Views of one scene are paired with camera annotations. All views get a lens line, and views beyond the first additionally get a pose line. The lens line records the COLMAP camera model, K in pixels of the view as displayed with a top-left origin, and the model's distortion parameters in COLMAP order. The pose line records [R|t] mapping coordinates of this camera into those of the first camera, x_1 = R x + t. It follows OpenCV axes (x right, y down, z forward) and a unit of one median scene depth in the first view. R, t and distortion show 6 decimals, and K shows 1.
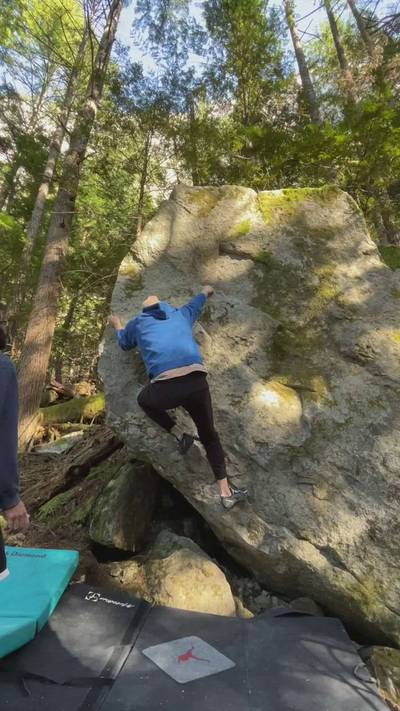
lens RADIAL K [[384.6, 0, 201.8], [0, 384.6, 354.1], [0, 0, 1]] dist [0.006471, 0.000956]
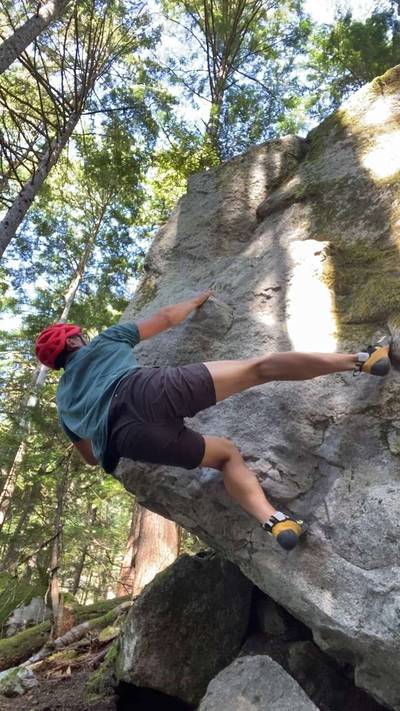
lens RADIAL K [[544.8, 0, 198.0], [0, 544.8, 354.1], [0, 0, 1]] dist [0.009728, 0.041179]
pose [[0.837420, -0.352629, -0.417588, 0.344887], [0.187109, 0.902827, -0.387162, 0.391905], [0.513534, 0.246083, 0.822025, 0.258586]]
